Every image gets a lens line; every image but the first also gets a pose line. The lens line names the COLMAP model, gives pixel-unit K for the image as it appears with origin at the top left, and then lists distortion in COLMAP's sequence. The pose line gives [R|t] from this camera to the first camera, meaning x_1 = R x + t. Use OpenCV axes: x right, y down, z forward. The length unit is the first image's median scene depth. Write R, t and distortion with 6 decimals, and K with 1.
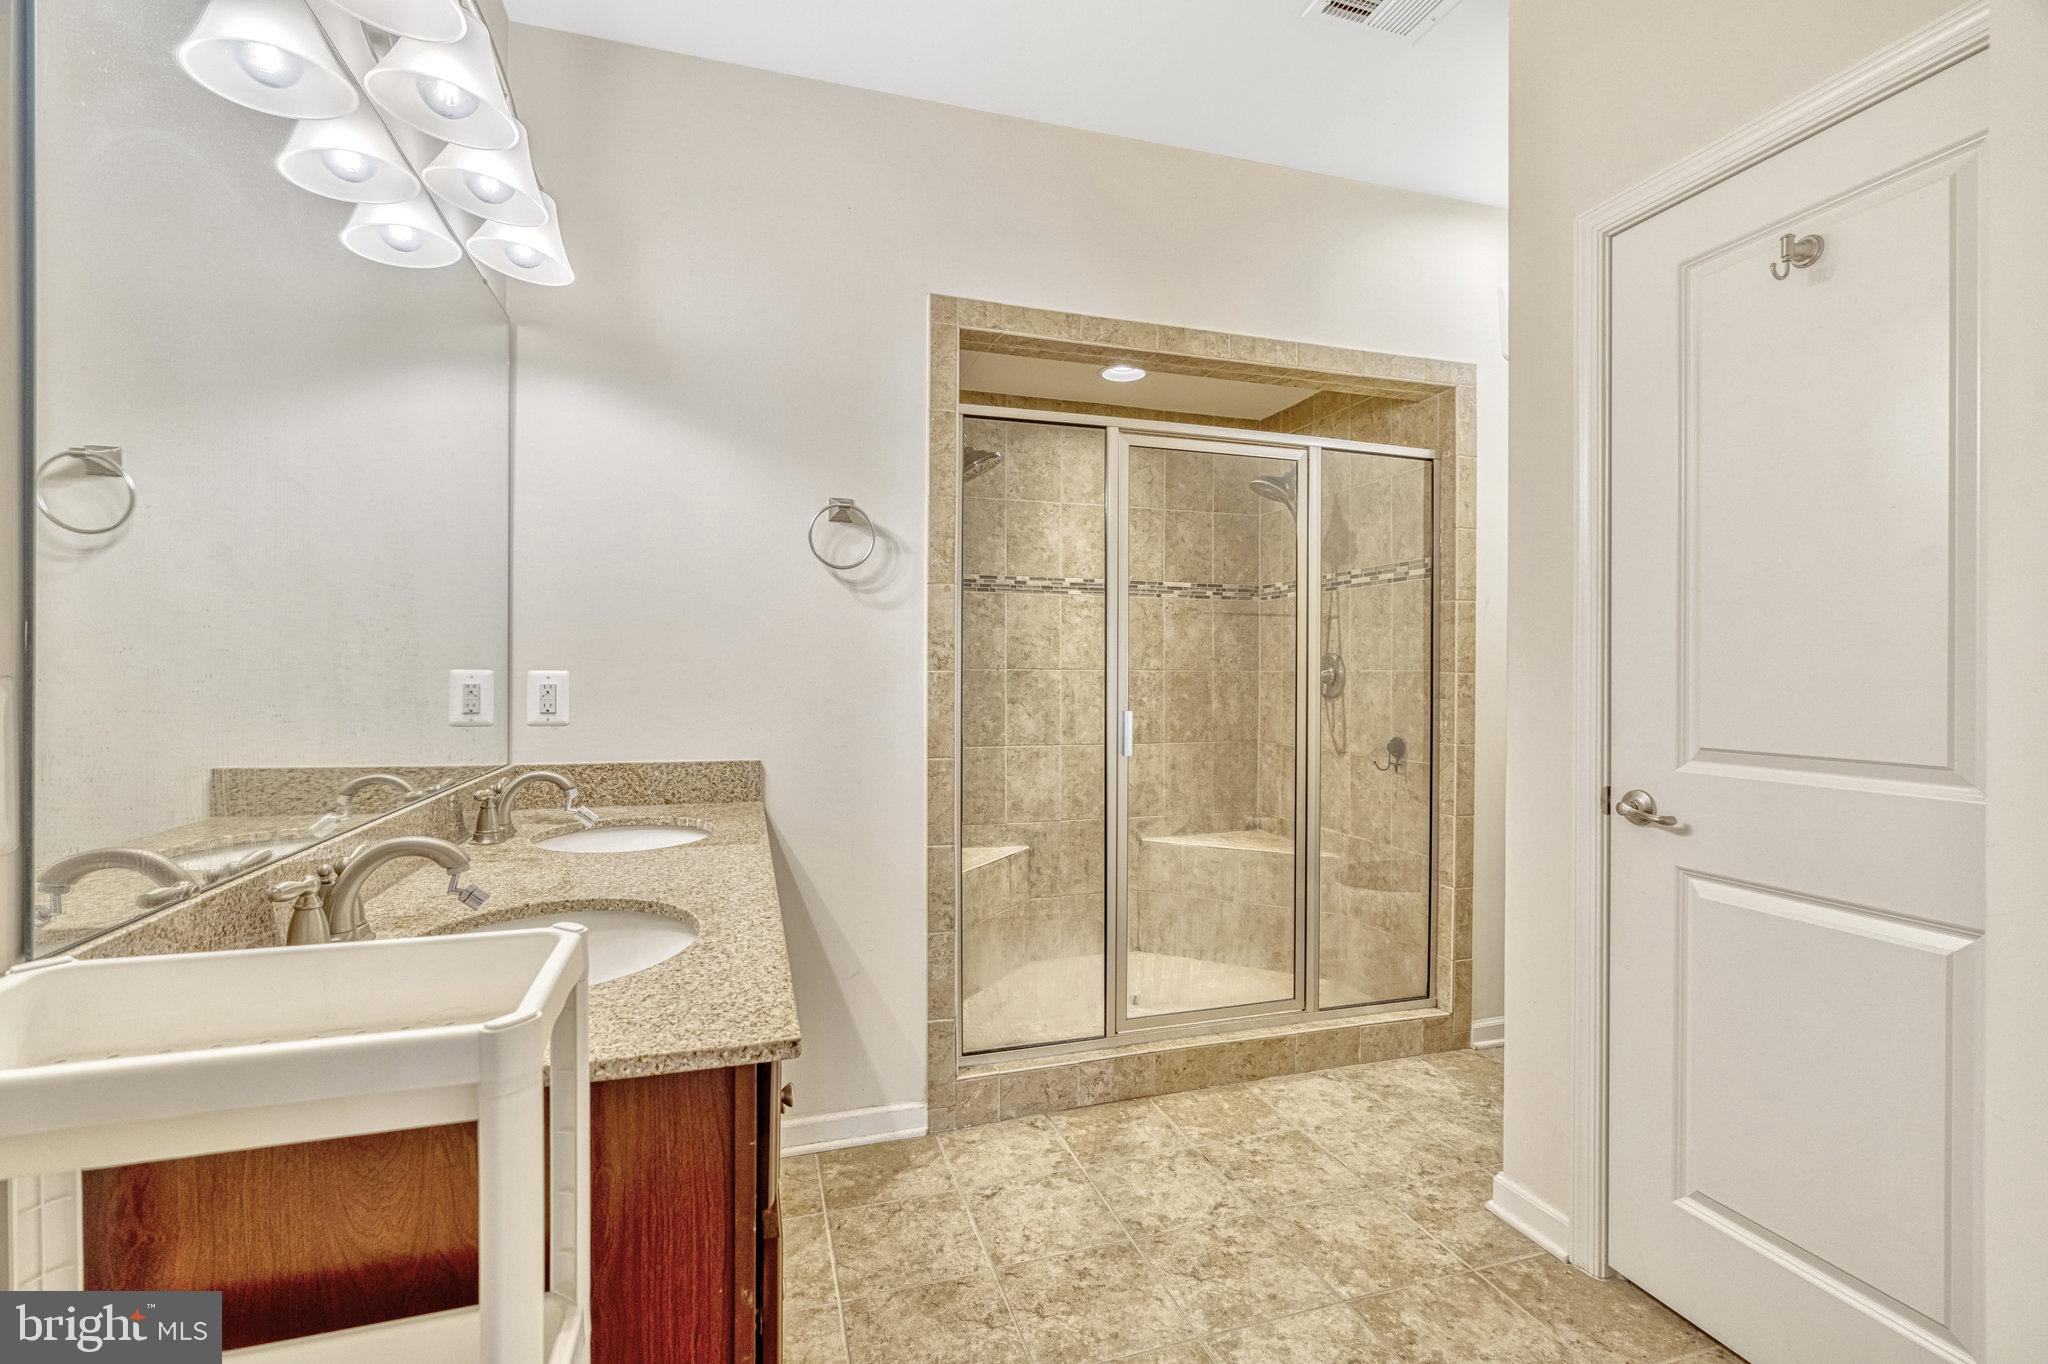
lens RADIAL K [[935.5, 0, 1039.3], [0, 935.5, 677.6], [0, 0, 1]] dist [-0.009122, 0.001883]
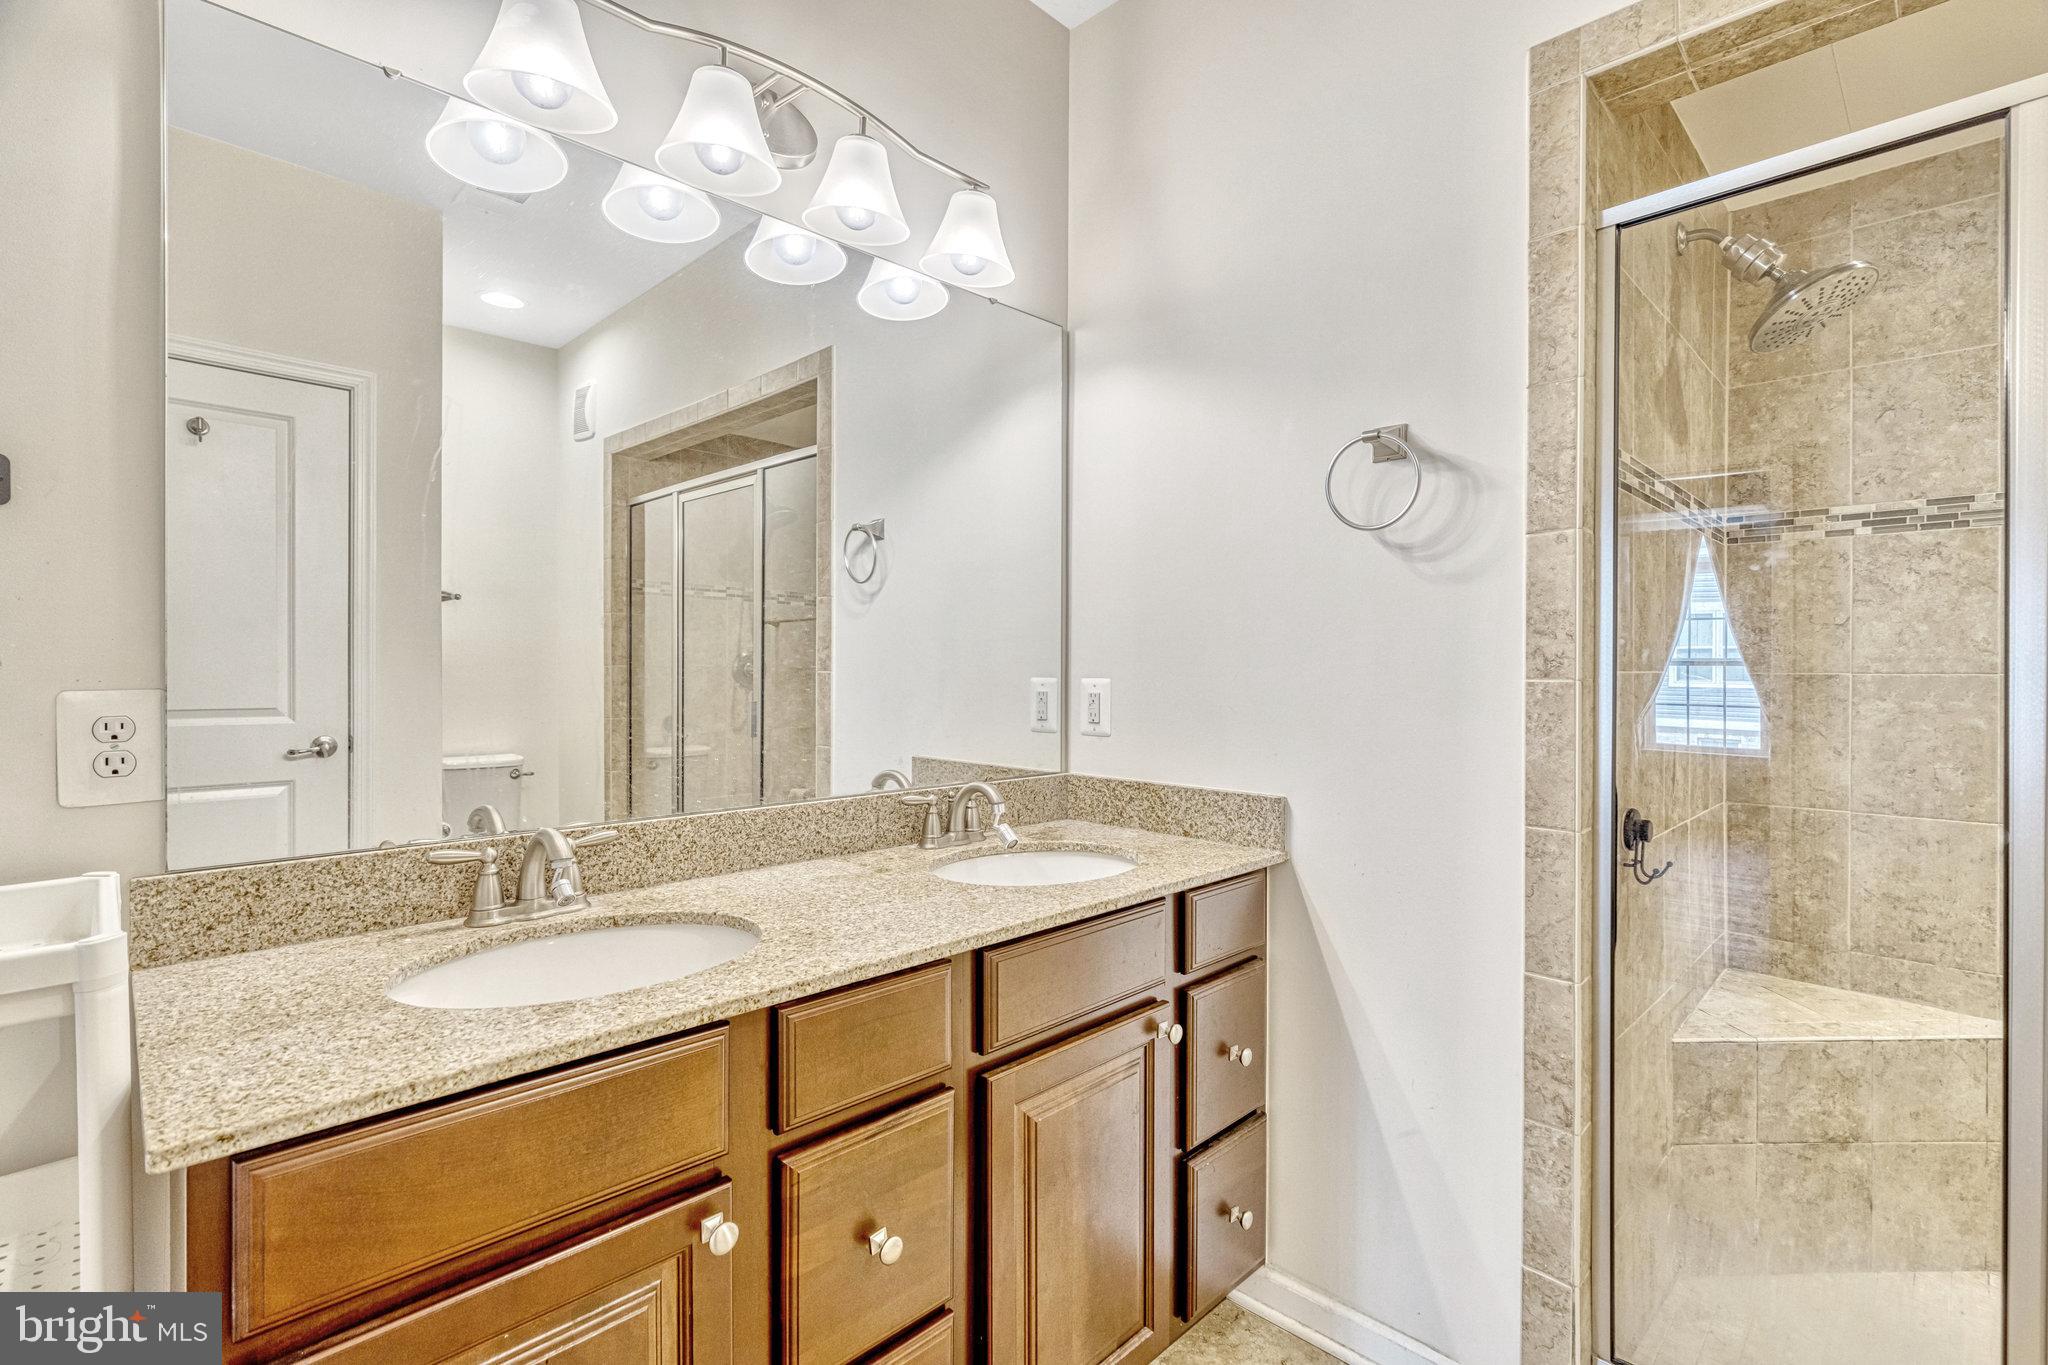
lens RADIAL K [[935.5, 0, 1024.9], [0, 935.5, 676.5], [0, 0, 1]] dist [-0.009122, 0.001883]
pose [[0.452521, -0.000046, -0.891754, 0.271449], [-0.003909, 0.999990, -0.002035, -0.006722], [0.891745, 0.004407, 0.452516, 0.449824]]
